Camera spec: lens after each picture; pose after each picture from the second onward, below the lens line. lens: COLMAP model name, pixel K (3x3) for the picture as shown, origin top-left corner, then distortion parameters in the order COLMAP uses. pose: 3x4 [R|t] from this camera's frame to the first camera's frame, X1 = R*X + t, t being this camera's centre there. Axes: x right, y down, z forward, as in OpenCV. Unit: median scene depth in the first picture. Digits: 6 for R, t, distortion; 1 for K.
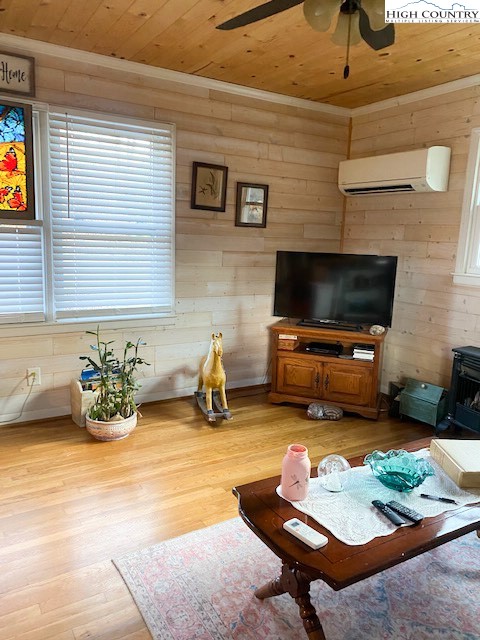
lens RADIAL K [[488.8, 0, 243.9], [0, 488.8, 320.1], [0, 0, 1]] dist [0.014890, -0.000984]
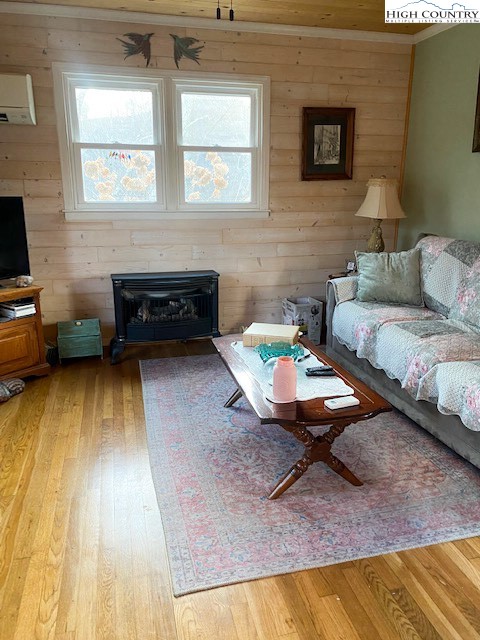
lens RADIAL K [[488.8, 0, 244.8], [0, 488.8, 320.7], [0, 0, 1]] dist [0.014890, -0.000984]
pose [[0.290966, -0.289790, 0.911790, -0.462611], [0.169358, 0.953574, 0.249026, -0.066873], [-0.941624, 0.081961, 0.326536, 0.330355]]
